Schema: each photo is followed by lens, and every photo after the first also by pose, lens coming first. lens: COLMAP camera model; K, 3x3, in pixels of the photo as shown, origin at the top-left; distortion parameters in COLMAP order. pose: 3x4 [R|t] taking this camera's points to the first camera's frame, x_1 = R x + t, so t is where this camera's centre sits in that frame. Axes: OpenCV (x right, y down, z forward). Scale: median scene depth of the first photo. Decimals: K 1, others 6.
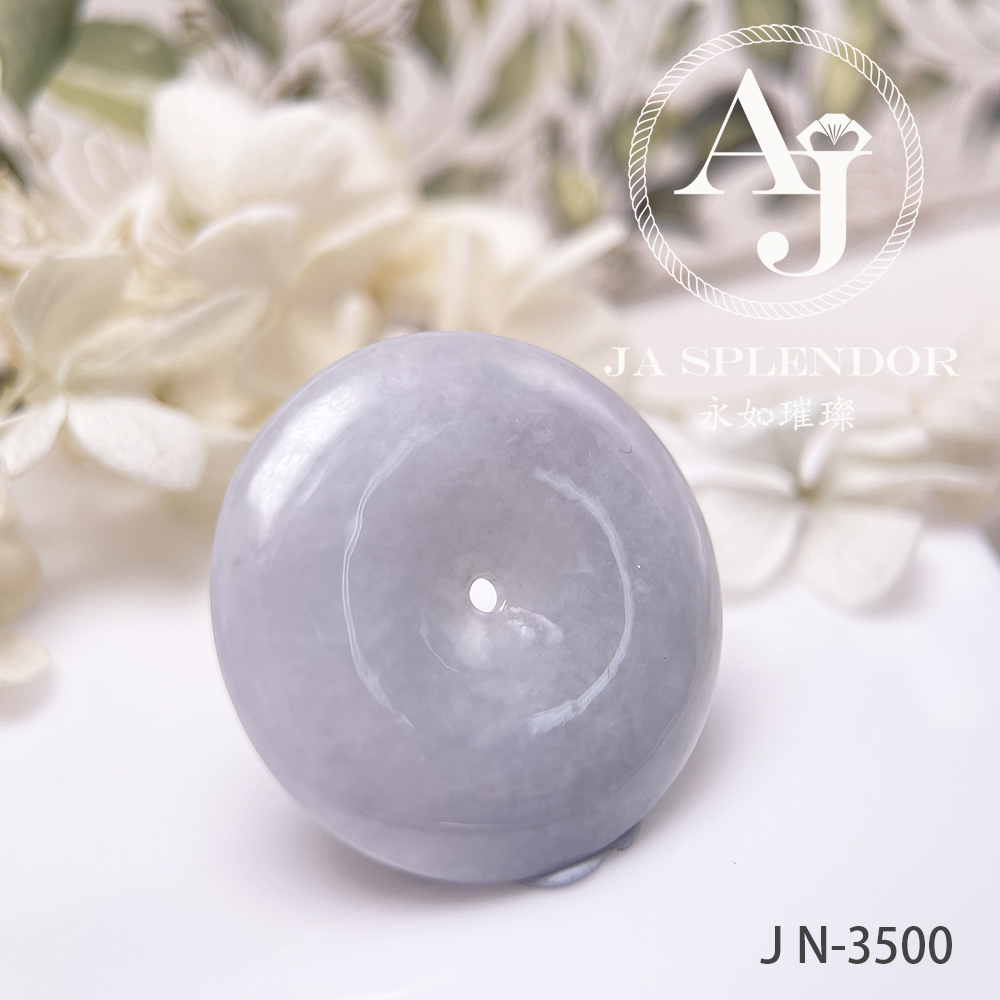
lens RADIAL K [[1571.0, 0, 503.9], [0, 1571.0, 490.0], [0, 0, 1]] dist [0.293566, 0.000000]
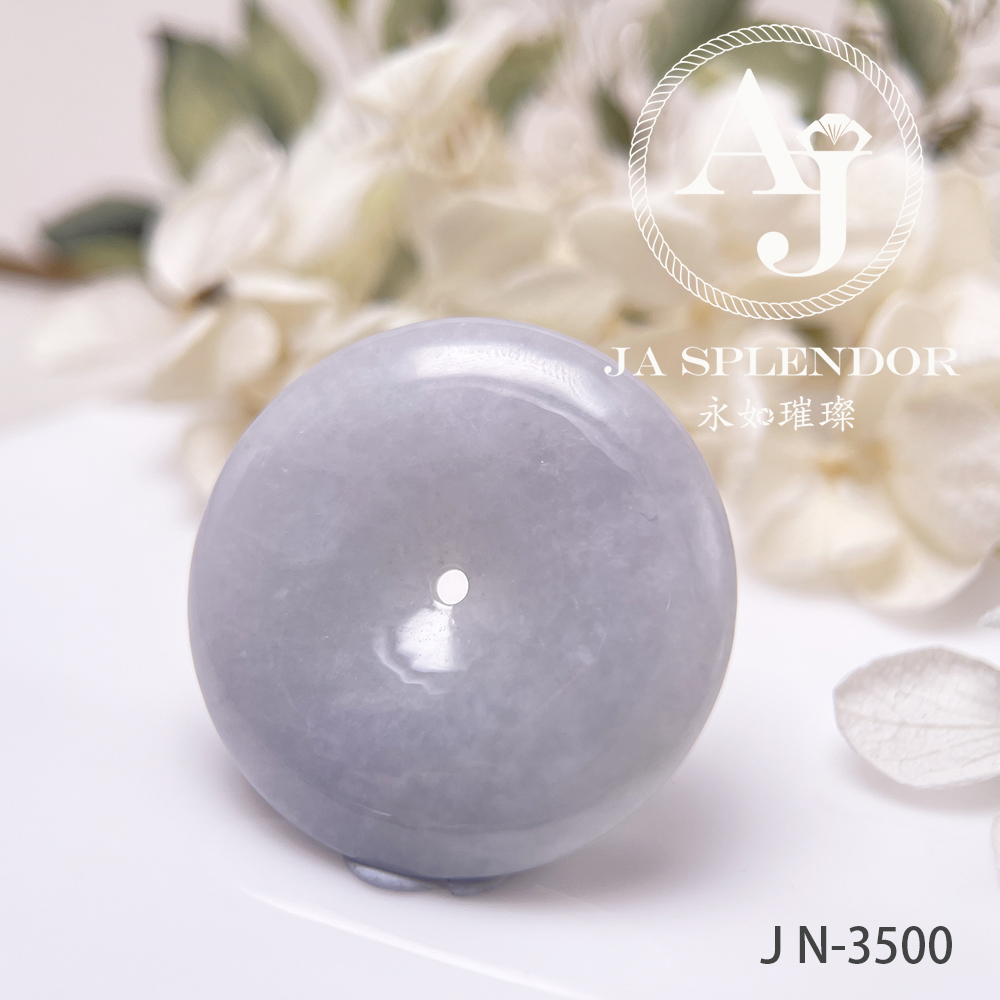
lens RADIAL K [[1571.0, 0, 492.6], [0, 1571.0, 502.2], [0, 0, 1]] dist [0.293566, 0.000000]
pose [[0.668592, 0.381071, -0.638568, 0.600949], [-0.394675, 0.909635, 0.129601, -0.116543], [0.630250, 0.165377, 0.758574, 0.257166]]
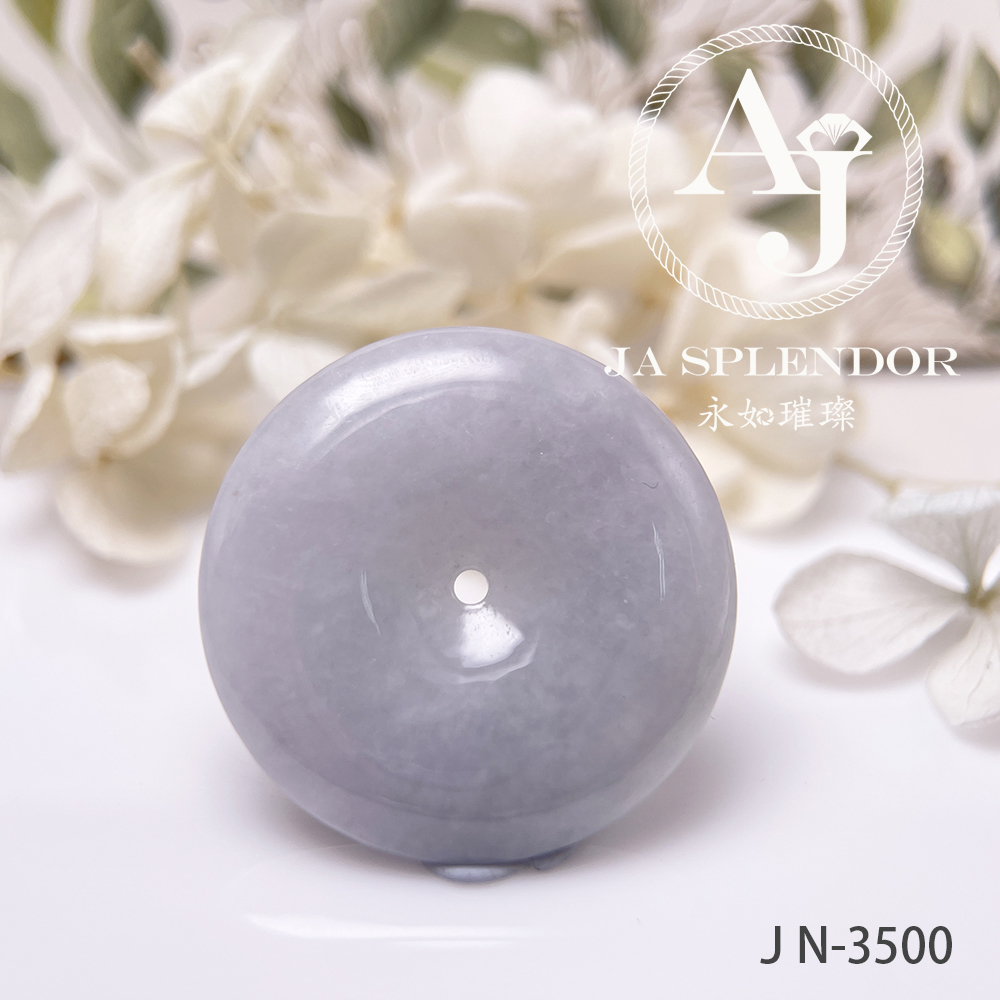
lens RADIAL K [[1571.0, 0, 493.8], [0, 1571.0, 494.9], [0, 0, 1]] dist [0.293566, 0.000000]
pose [[0.890647, 0.237194, -0.387927, 0.378495], [-0.237377, 0.970219, 0.048233, -0.043926], [0.387815, 0.049126, 0.920427, 0.056679]]
